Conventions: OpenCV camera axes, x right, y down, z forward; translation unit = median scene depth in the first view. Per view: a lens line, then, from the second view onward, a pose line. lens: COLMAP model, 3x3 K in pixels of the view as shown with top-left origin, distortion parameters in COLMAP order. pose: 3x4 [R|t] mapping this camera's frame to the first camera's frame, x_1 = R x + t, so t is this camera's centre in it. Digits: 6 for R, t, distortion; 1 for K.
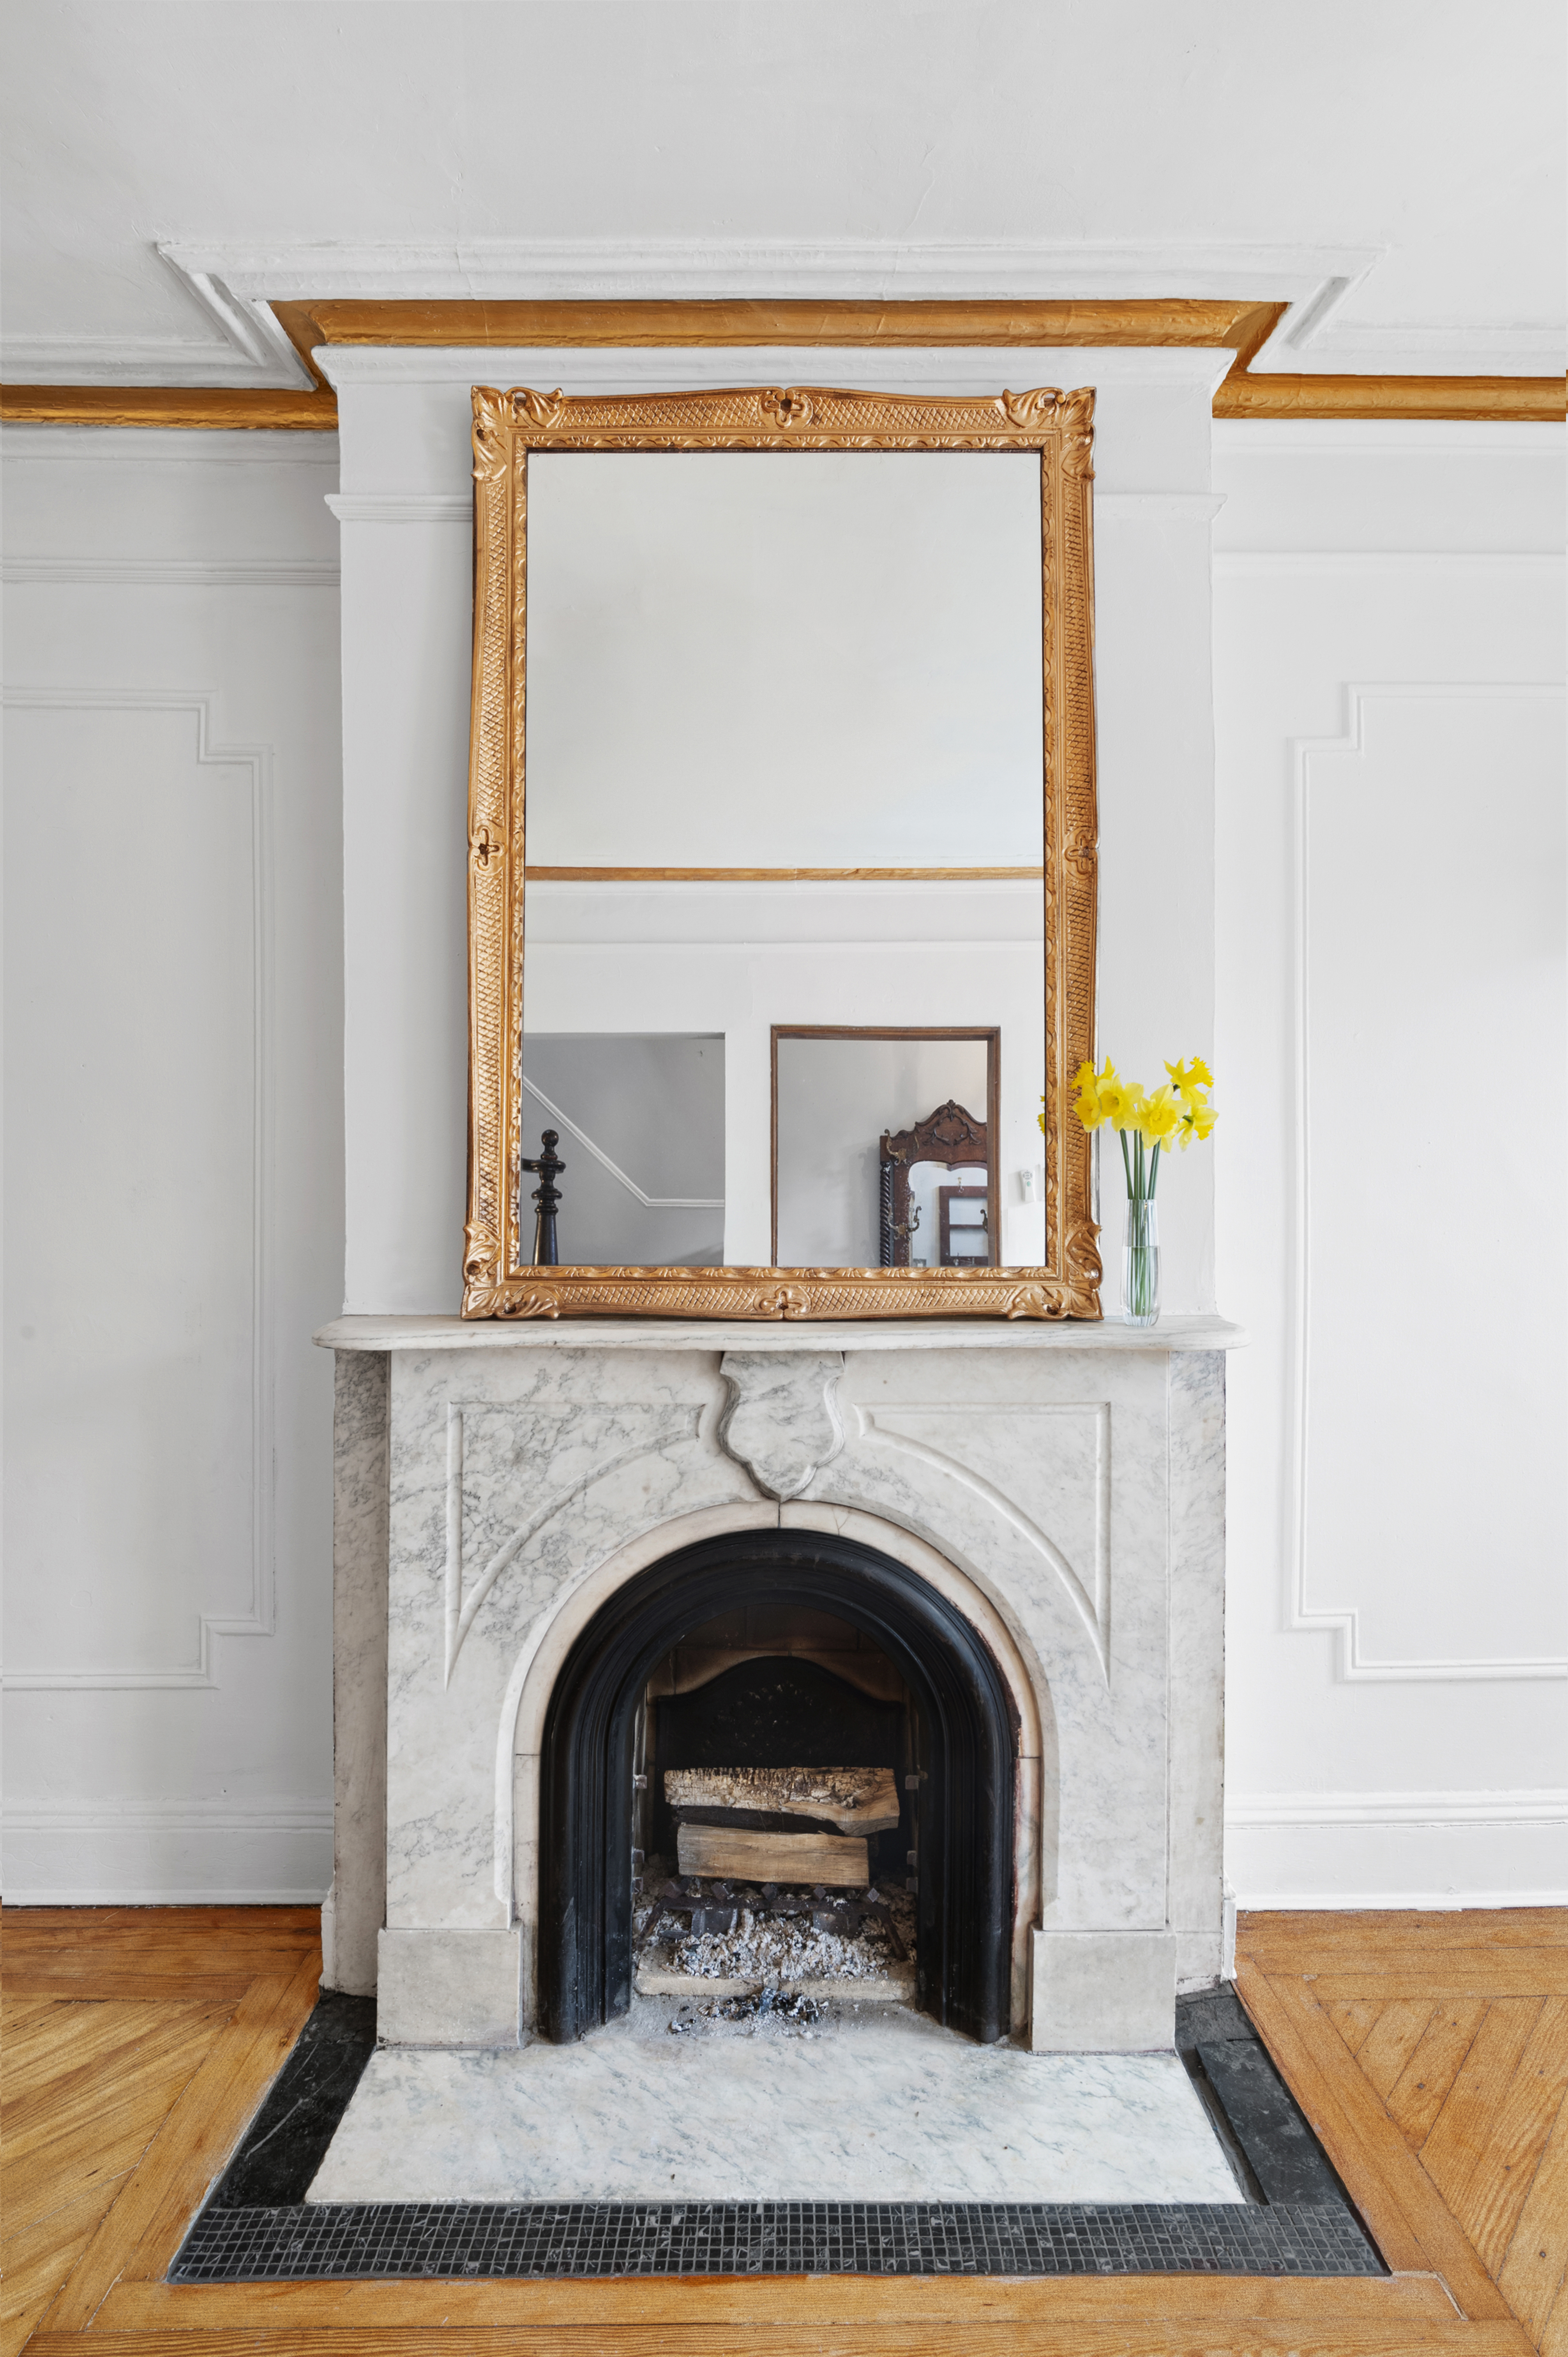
lens RADIAL K [[1240.4, 0, 784.0], [0, 1240.4, 1178.5], [0, 0, 1]] dist [-0.011588, -0.000297]
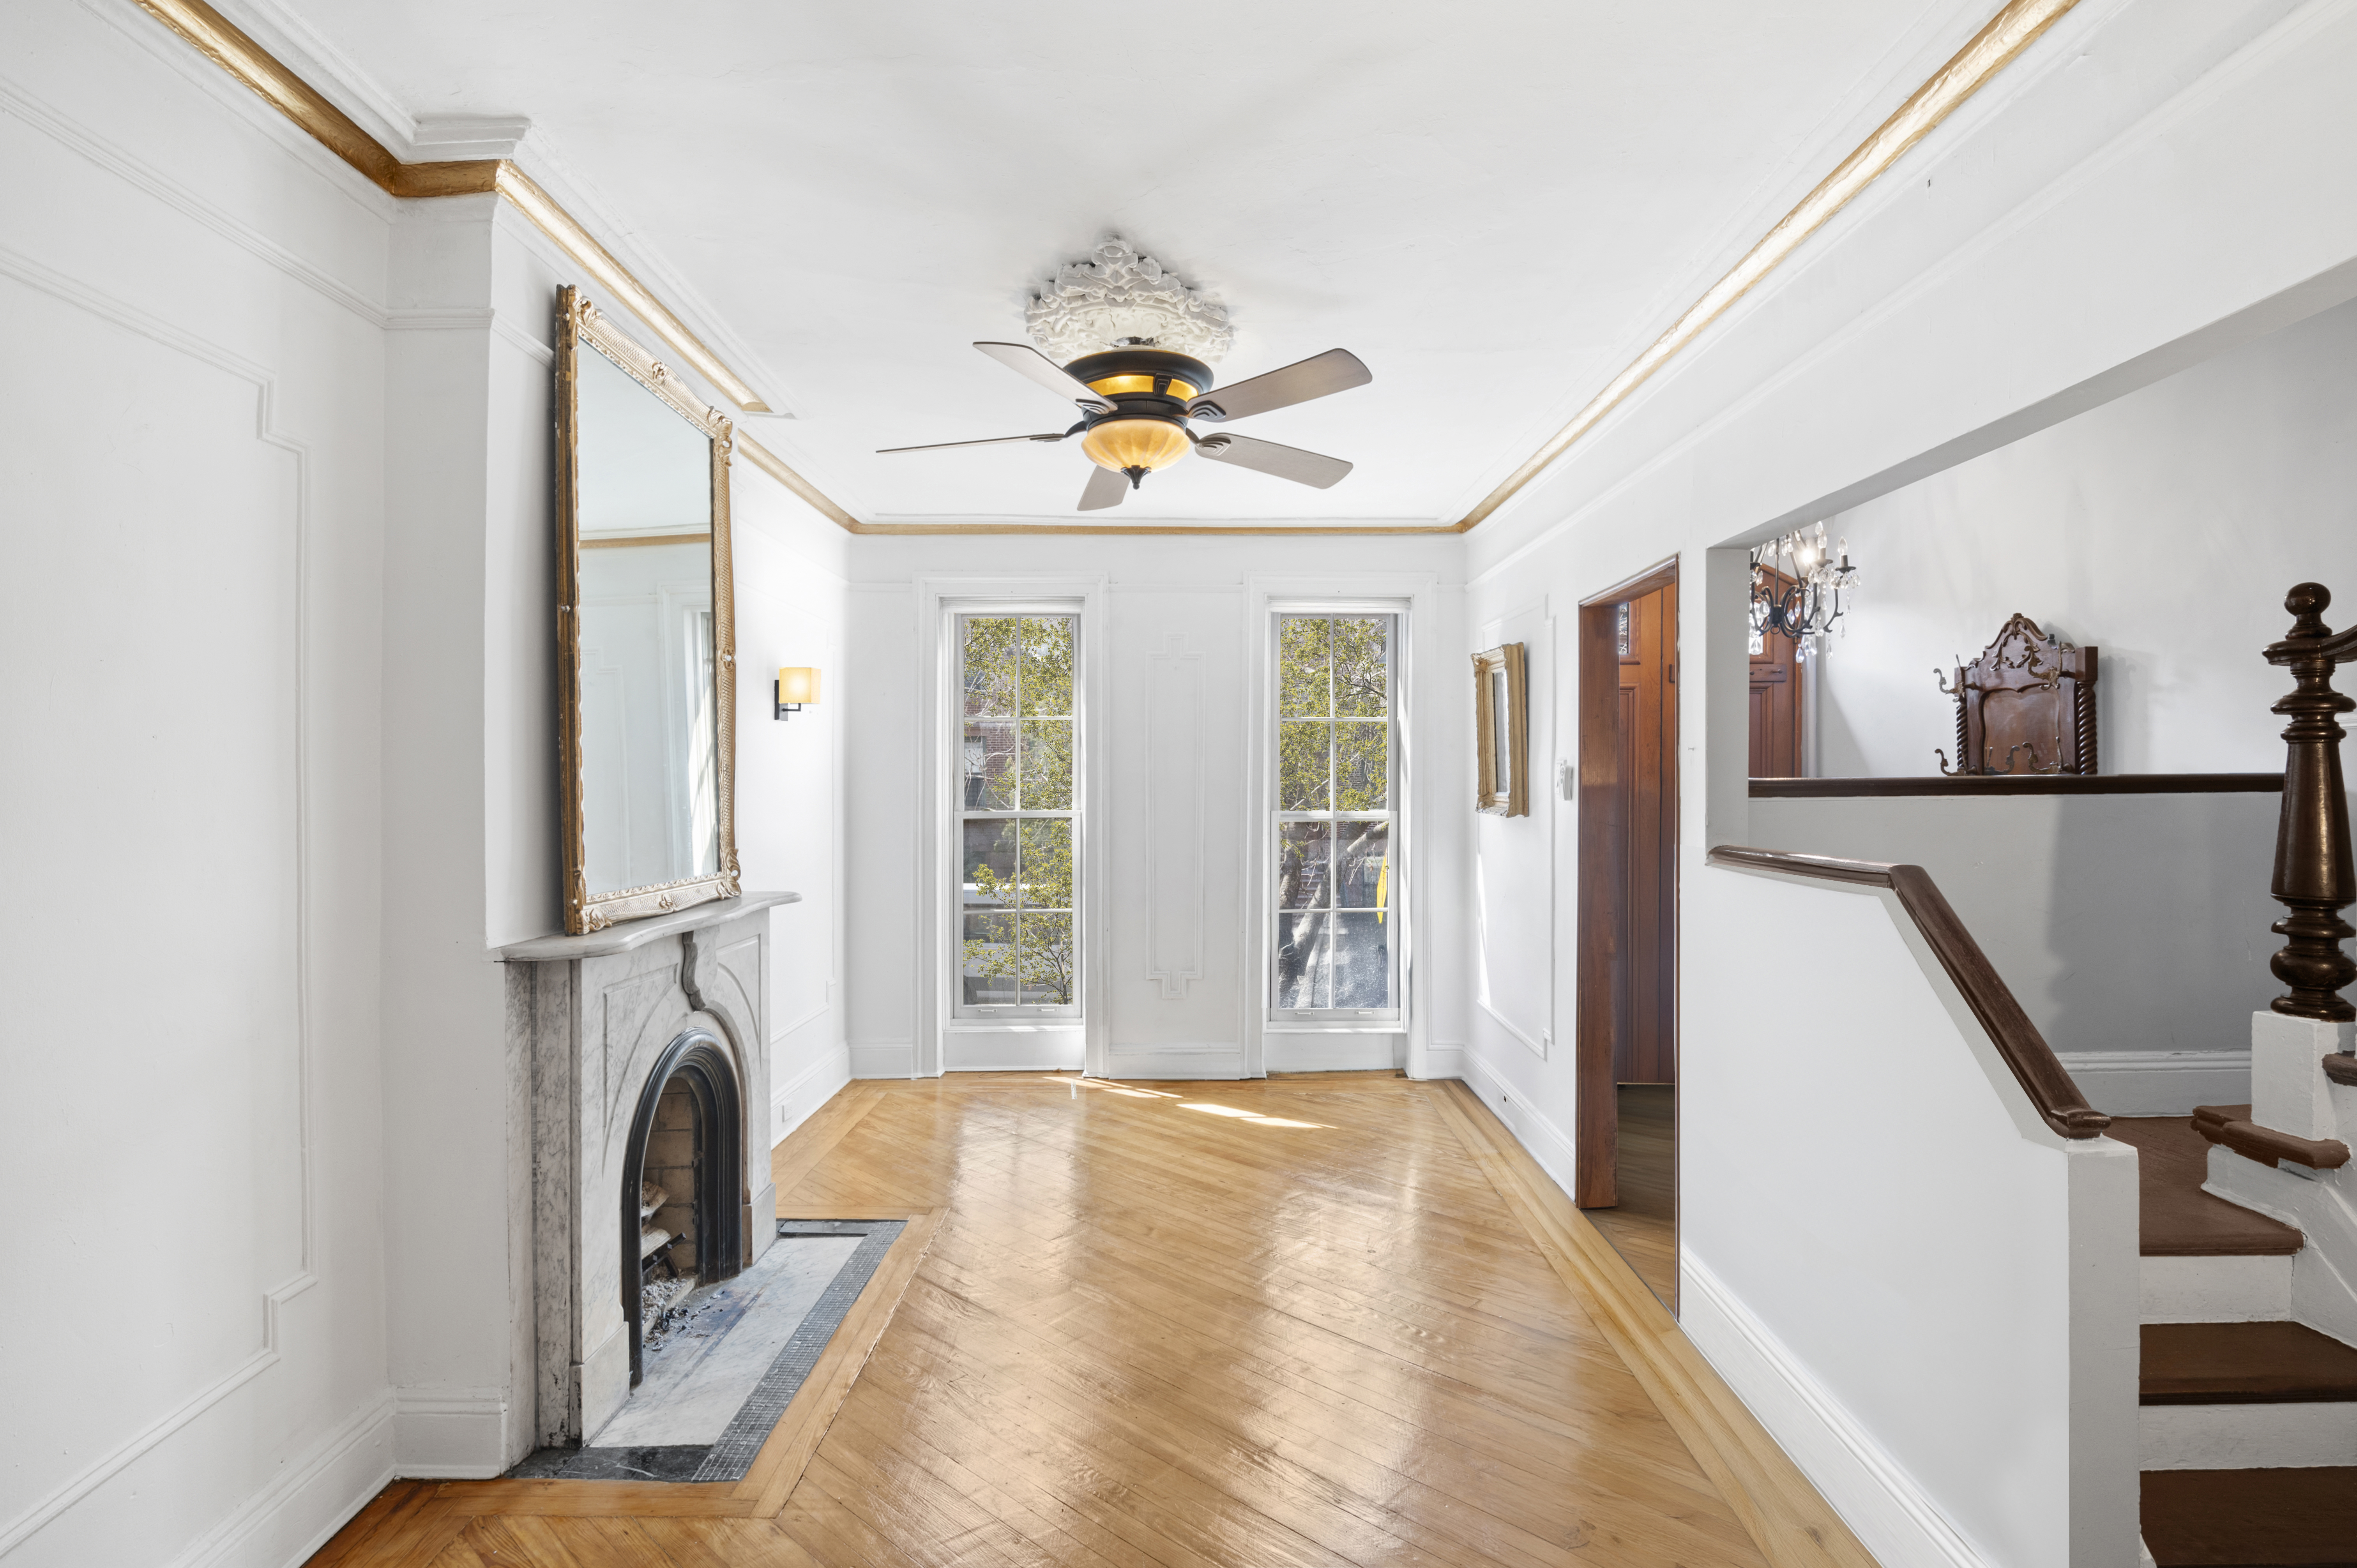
lens RADIAL K [[1258.4, 0, 1178.5], [0, 1258.4, 784.0], [0, 0, 1]] dist [-0.001253, 0.199389]
pose [[-0.005442, 0.002148, 0.999983, -1.846164], [0.007195, 0.999972, -0.002108, -0.058646], [-0.999959, 0.007184, -0.005457, 0.314888]]
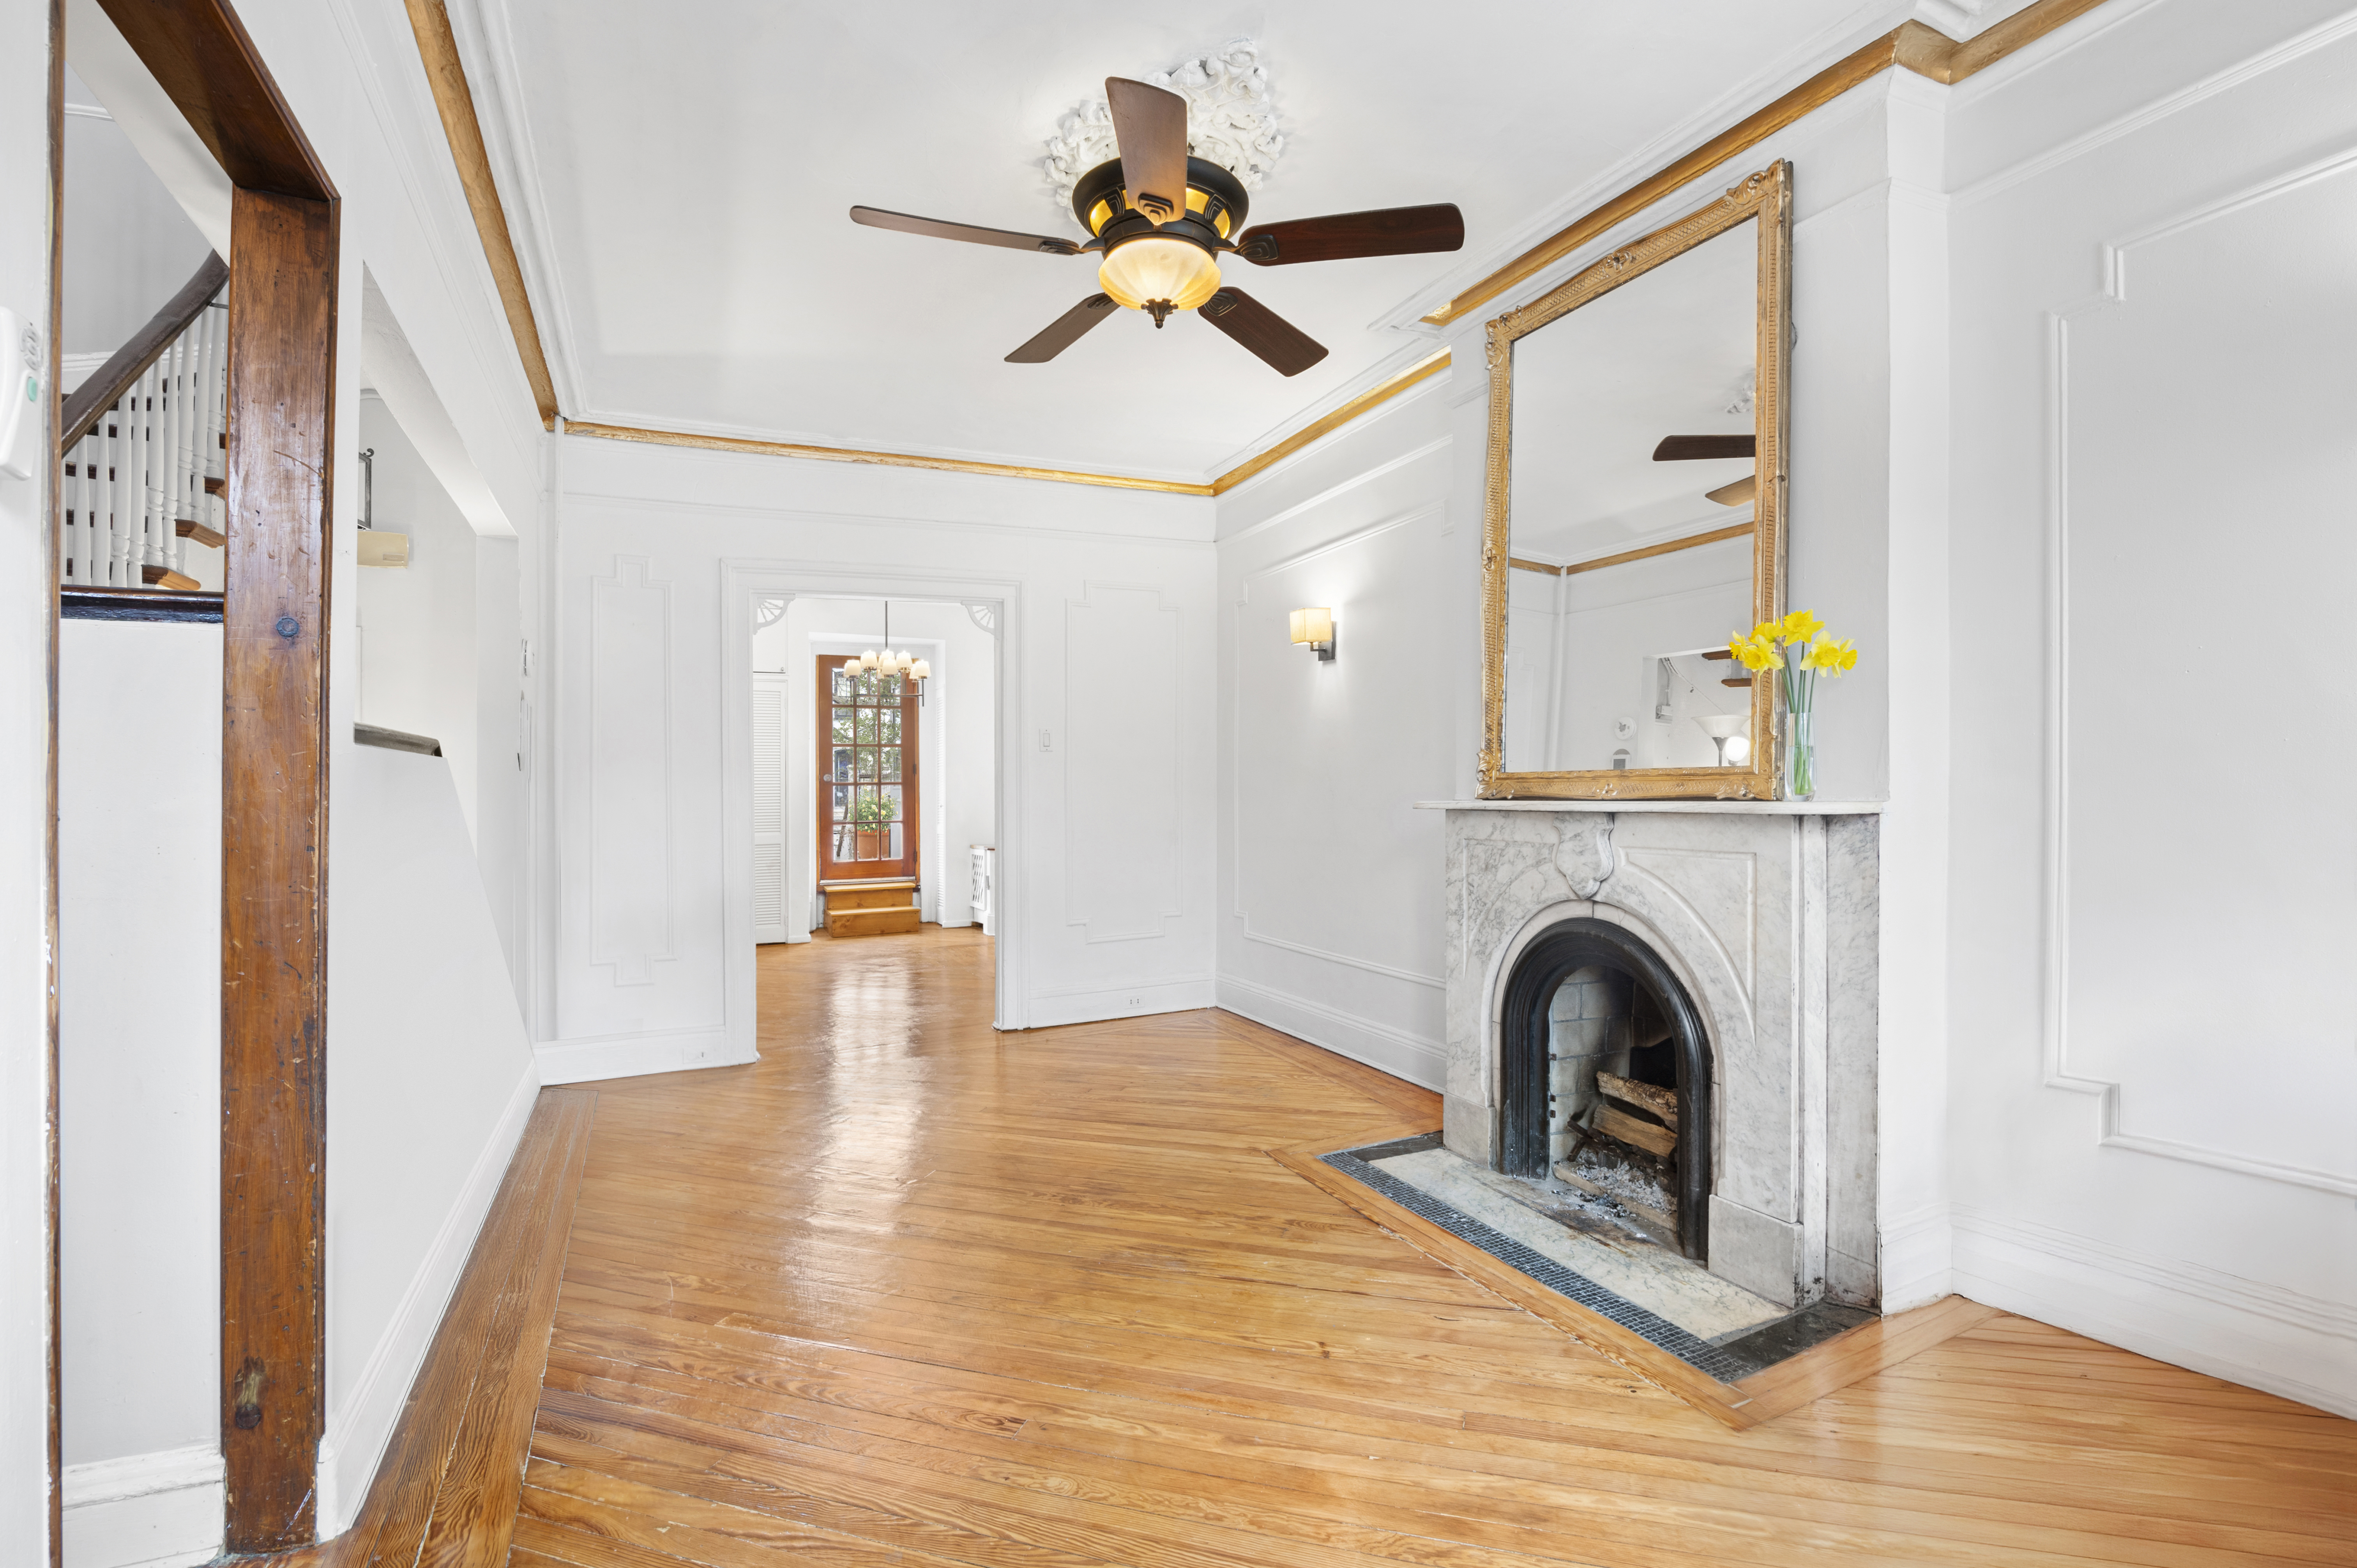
lens RADIAL K [[1104.4, 0, 1178.5], [0, 1104.4, 784.0], [0, 0, 1]] dist [-0.001594, -0.000422]
pose [[0.411432, -0.015224, -0.911313, 1.187405], [-0.000011, 0.999860, -0.016708, 0.120068], [0.911441, 0.006884, 0.411374, -0.177230]]
